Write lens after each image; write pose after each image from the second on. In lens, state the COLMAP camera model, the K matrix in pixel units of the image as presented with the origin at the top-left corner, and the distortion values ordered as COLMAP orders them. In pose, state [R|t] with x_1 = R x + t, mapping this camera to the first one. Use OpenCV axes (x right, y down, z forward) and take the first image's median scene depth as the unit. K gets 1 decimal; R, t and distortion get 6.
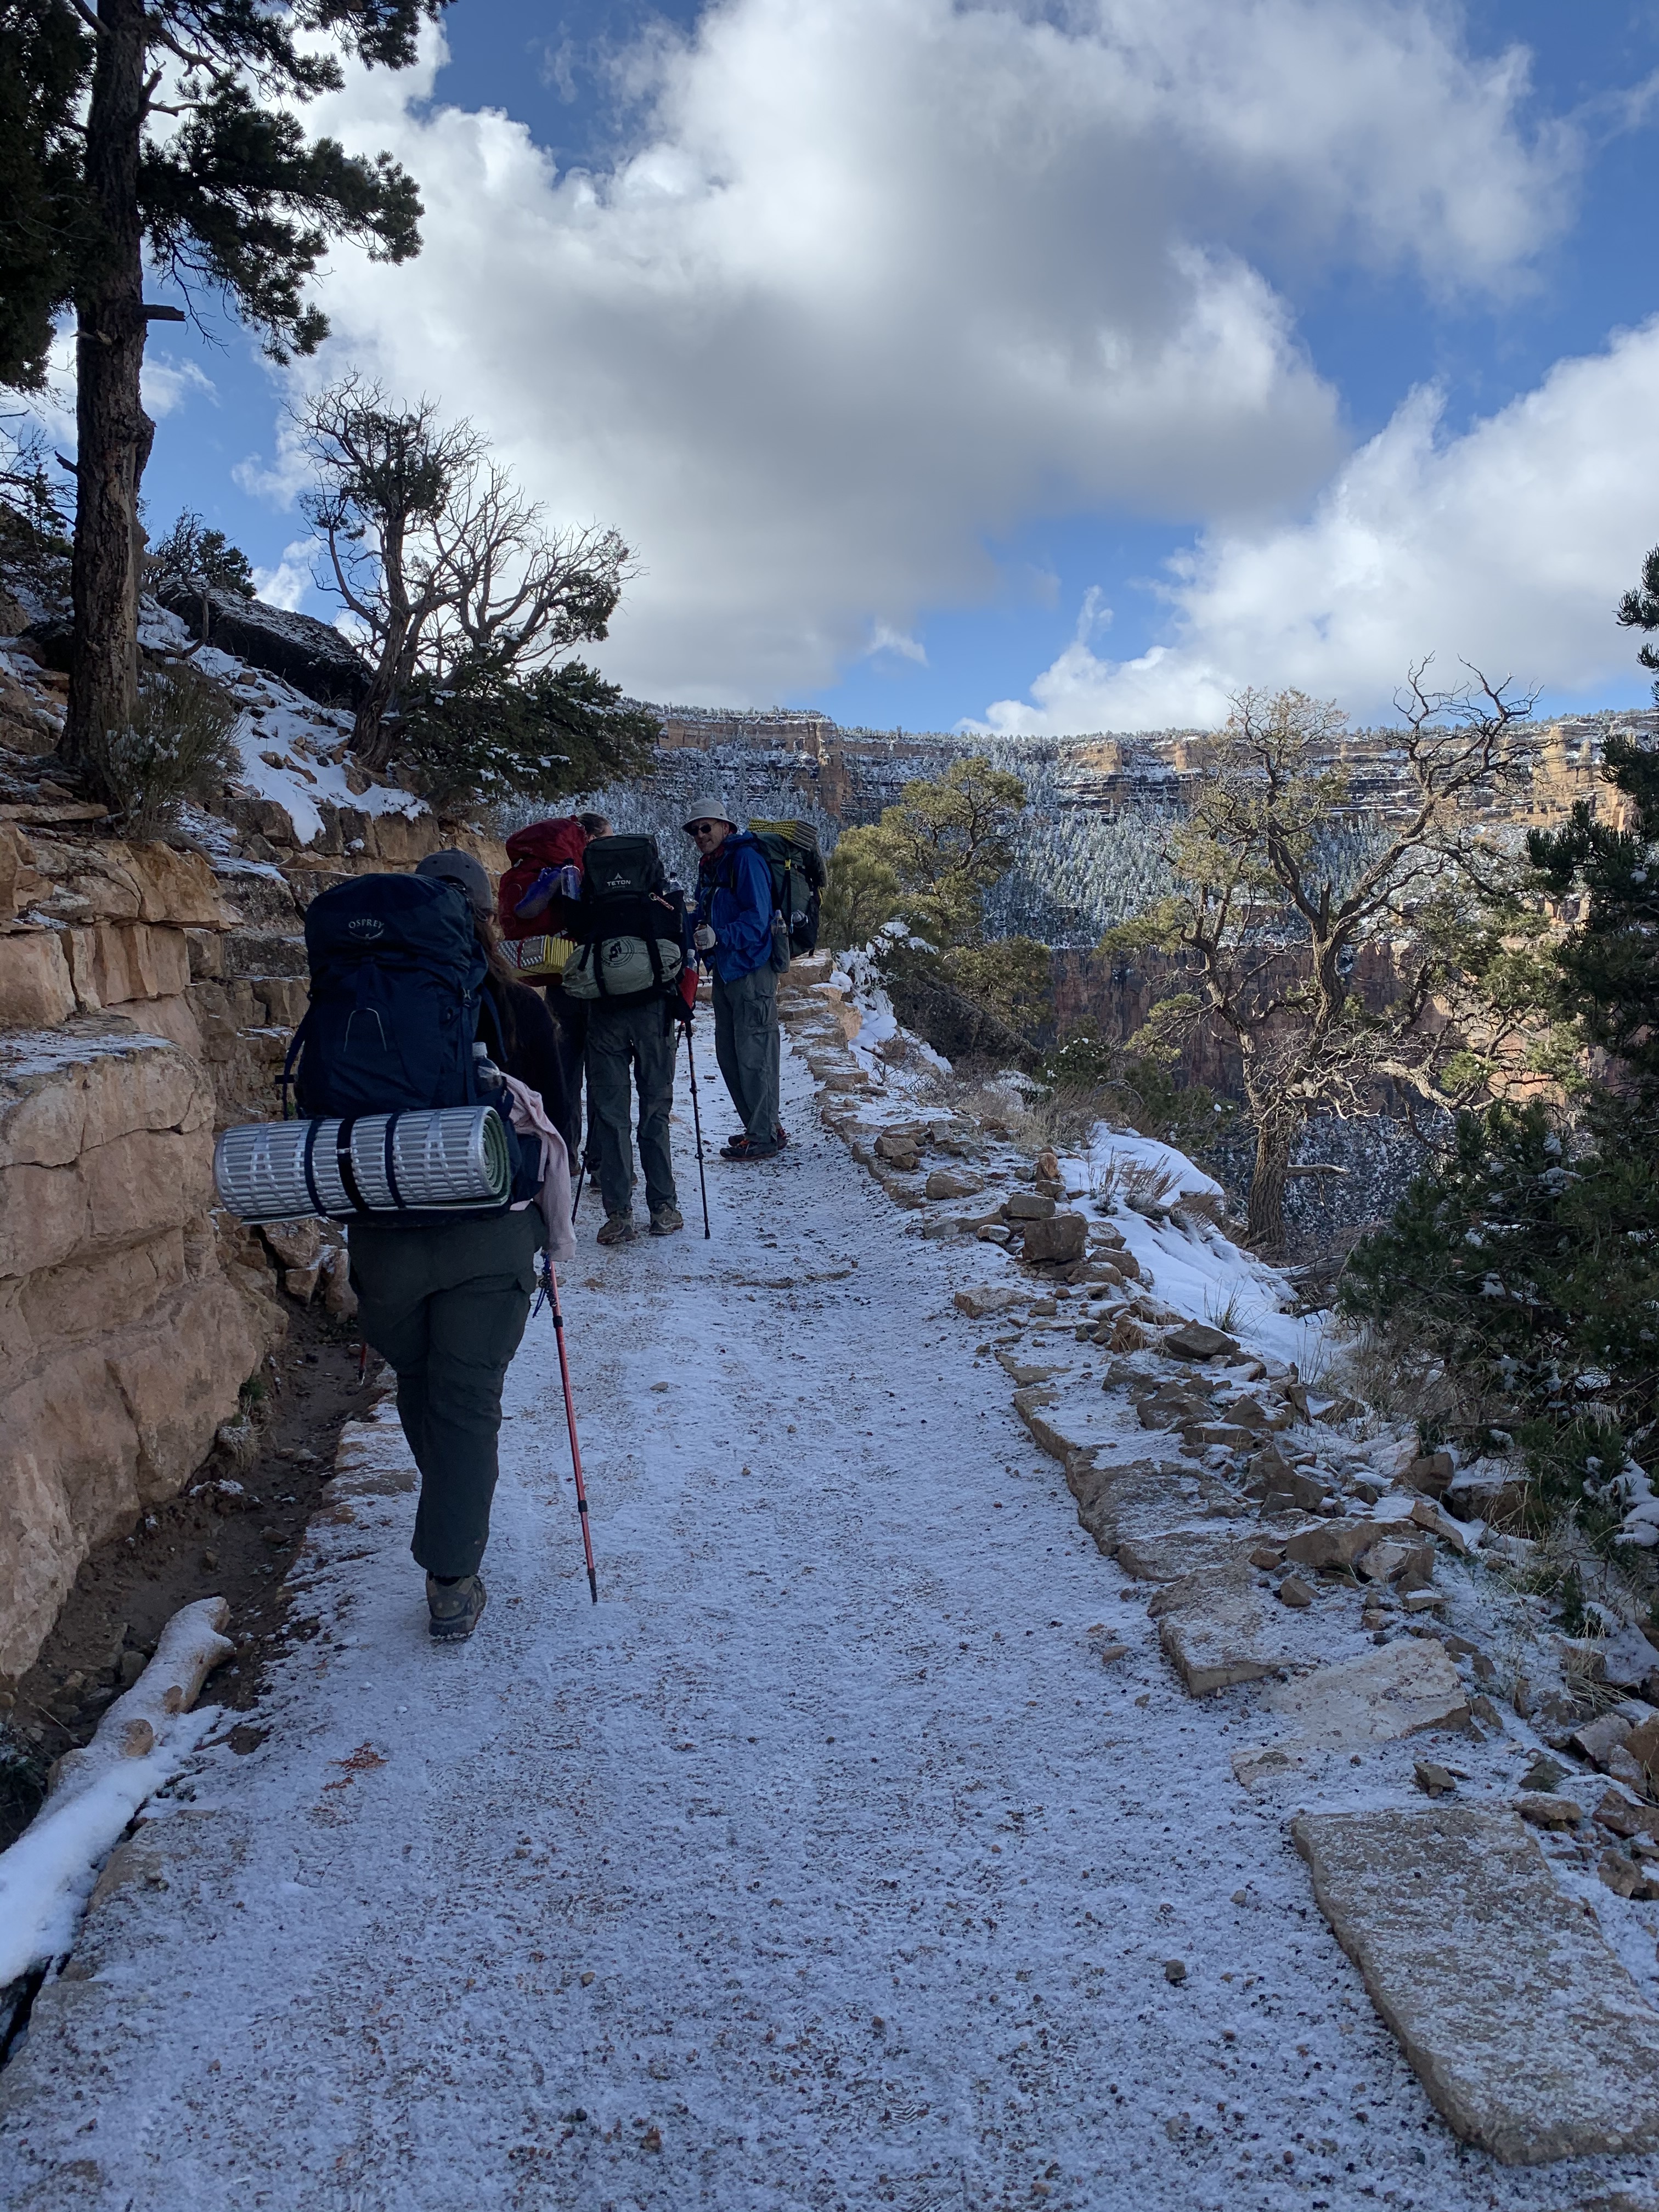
lens RADIAL K [[1700.2, 0, 877.7], [0, 1700.2, 1116.8], [0, 0, 1]] dist [0.020027, -0.037131]
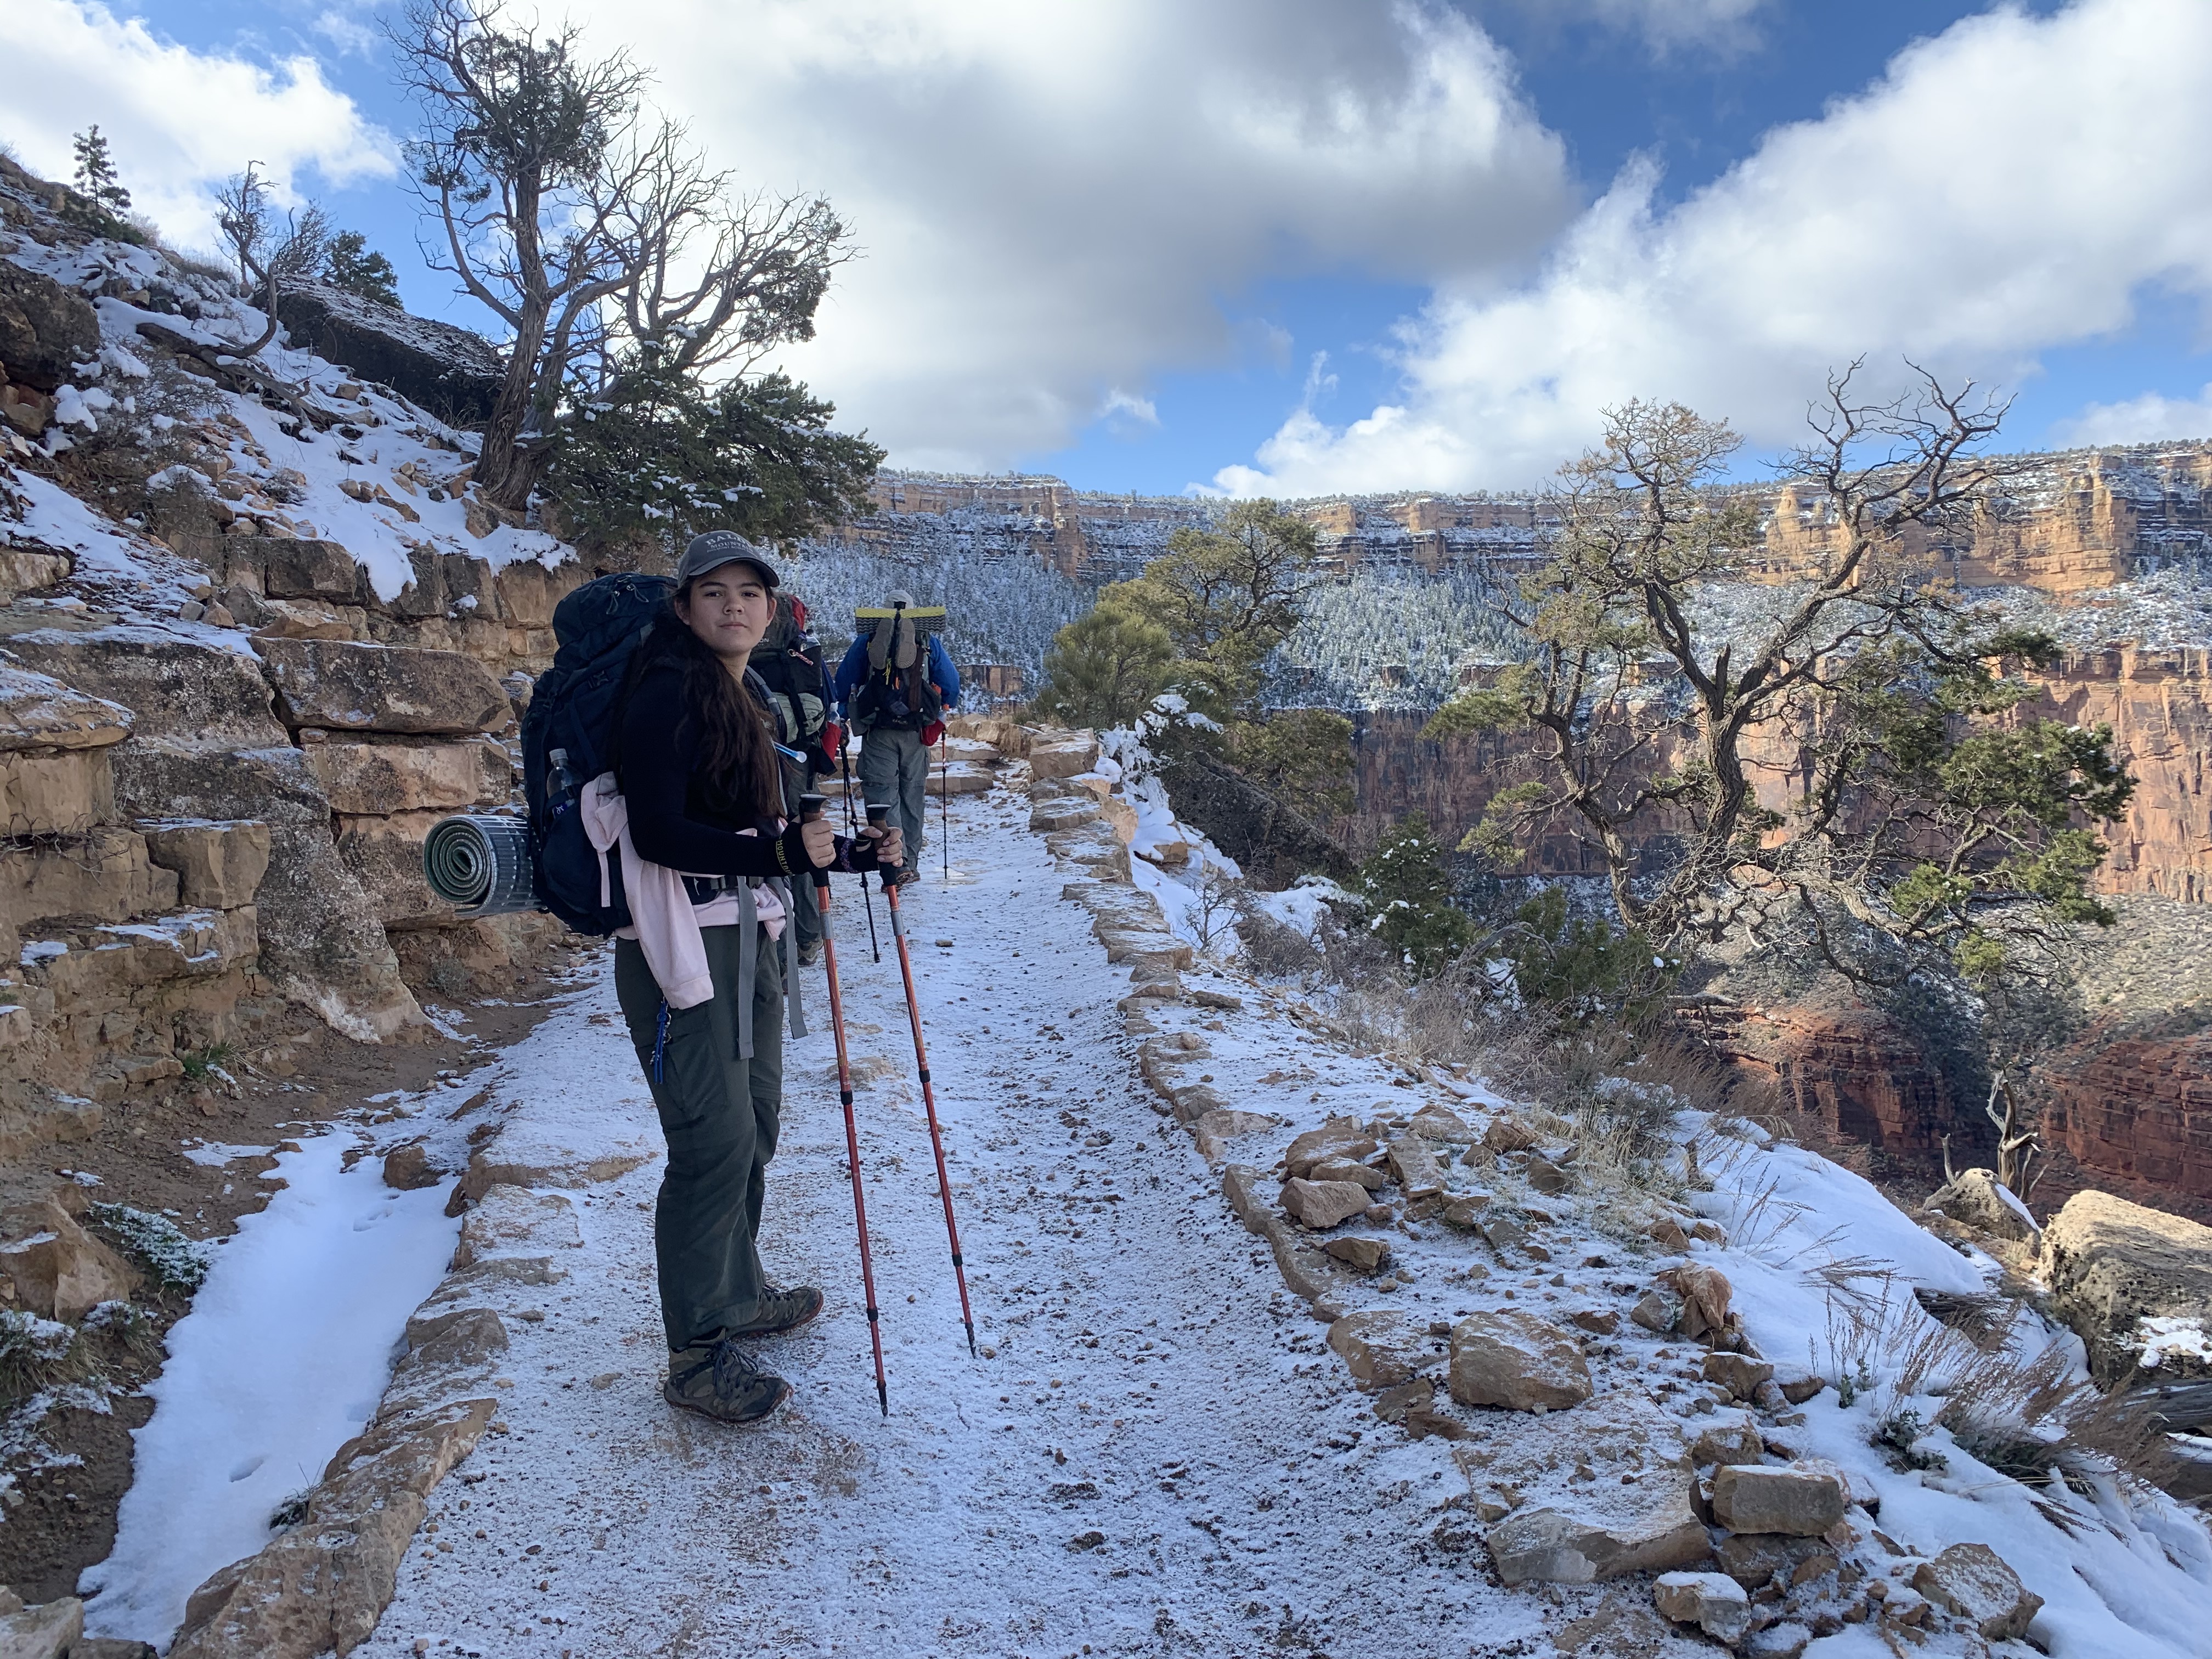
lens RADIAL K [[1700.2, 0, 1100.9], [0, 1700.2, 823.5], [0, 0, 1]] dist [0.020027, -0.037131]
pose [[0.999959, -0.004642, -0.007835, -0.044127], [0.004388, 0.999475, -0.032098, -0.066392], [0.007980, 0.032062, 0.999454, 0.450505]]
